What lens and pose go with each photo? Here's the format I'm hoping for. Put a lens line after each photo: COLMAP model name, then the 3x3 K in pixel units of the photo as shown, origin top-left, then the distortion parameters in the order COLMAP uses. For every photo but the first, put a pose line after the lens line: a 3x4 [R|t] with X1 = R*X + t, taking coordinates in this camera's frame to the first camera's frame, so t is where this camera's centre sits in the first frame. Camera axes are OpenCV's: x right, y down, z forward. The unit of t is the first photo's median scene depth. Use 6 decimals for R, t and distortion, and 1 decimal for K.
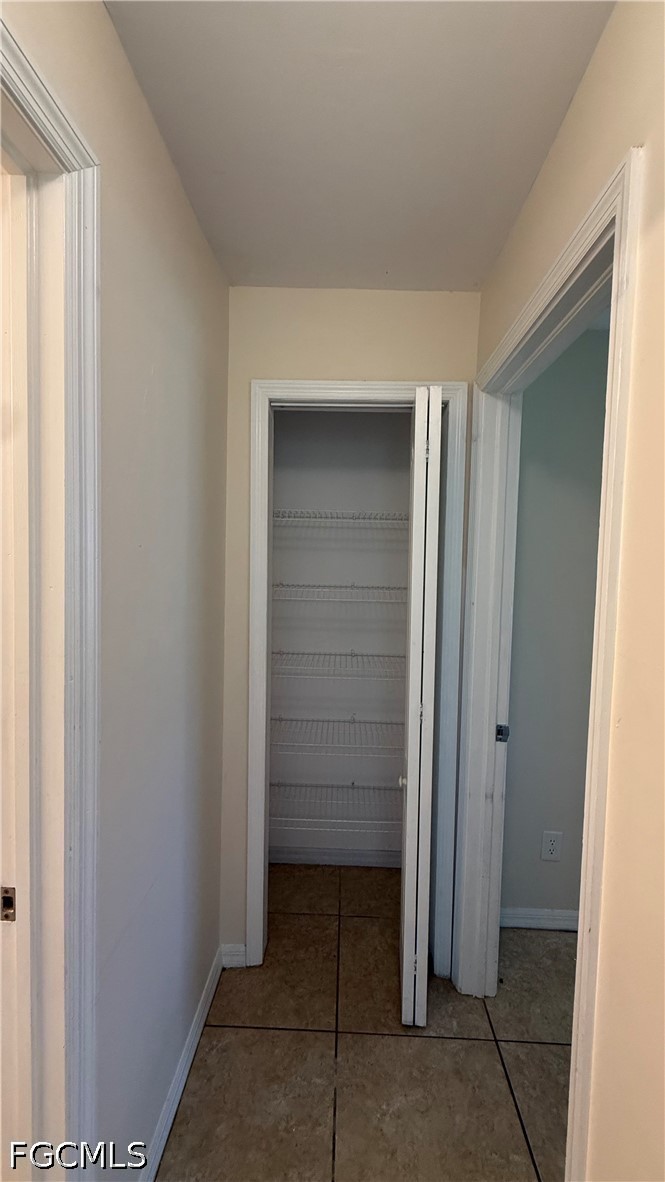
lens RADIAL K [[471.8, 0, 333.6], [0, 471.8, 588.6], [0, 0, 1]] dist [-0.001492, 0.000770]
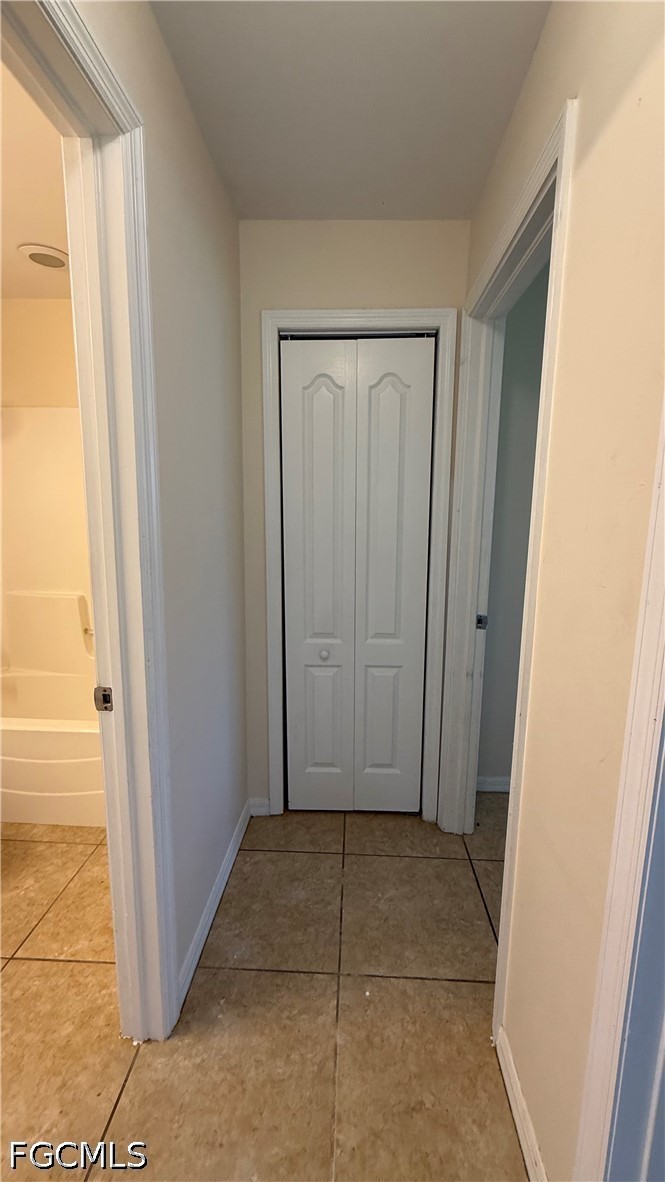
lens RADIAL K [[471.8, 0, 333.6], [0, 471.8, 588.6], [0, 0, 1]] dist [-0.001492, 0.000770]
pose [[0.999788, -0.009888, -0.018055, 0.009958], [0.011735, 0.994375, 0.105266, 0.105138], [0.016913, -0.105456, 0.994280, -0.189944]]
